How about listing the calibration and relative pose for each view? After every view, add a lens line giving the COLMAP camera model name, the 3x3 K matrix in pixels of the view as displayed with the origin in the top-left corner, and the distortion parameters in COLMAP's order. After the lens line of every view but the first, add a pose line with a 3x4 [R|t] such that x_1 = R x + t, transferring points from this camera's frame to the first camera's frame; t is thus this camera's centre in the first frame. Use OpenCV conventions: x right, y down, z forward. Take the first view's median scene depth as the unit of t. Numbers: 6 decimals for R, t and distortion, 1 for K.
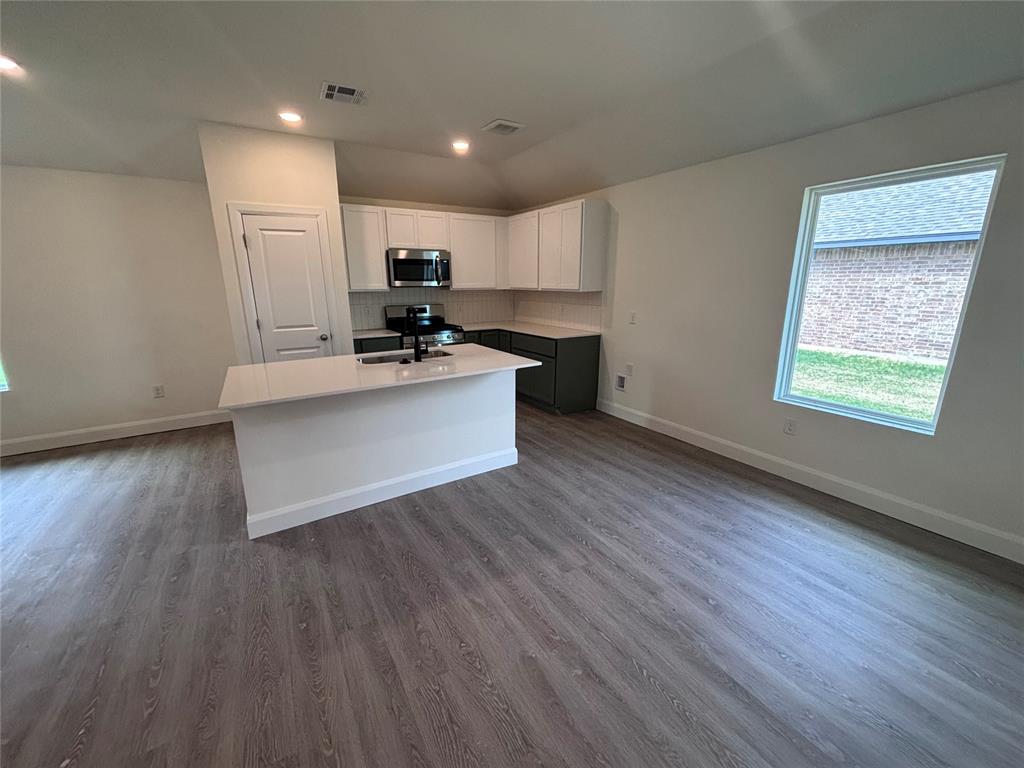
lens RADIAL K [[413.0, 0, 510.5], [0, 413.0, 384.7], [0, 0, 1]] dist [0.001132, 0.000116]
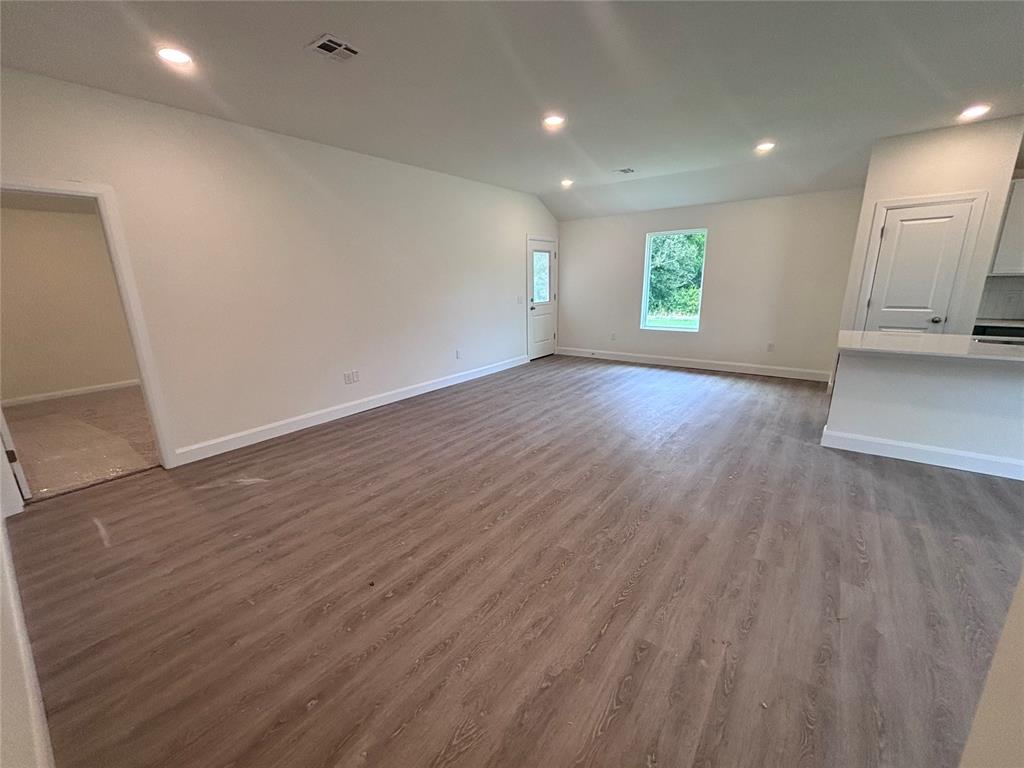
lens RADIAL K [[413.0, 0, 509.9], [0, 413.0, 381.8], [0, 0, 1]] dist [0.001132, 0.000116]
pose [[0.350014, 0.229518, -0.908191, 0.232934], [-0.211585, 0.963834, 0.162036, 0.146941], [0.912536, 0.135444, 0.385918, -0.545335]]
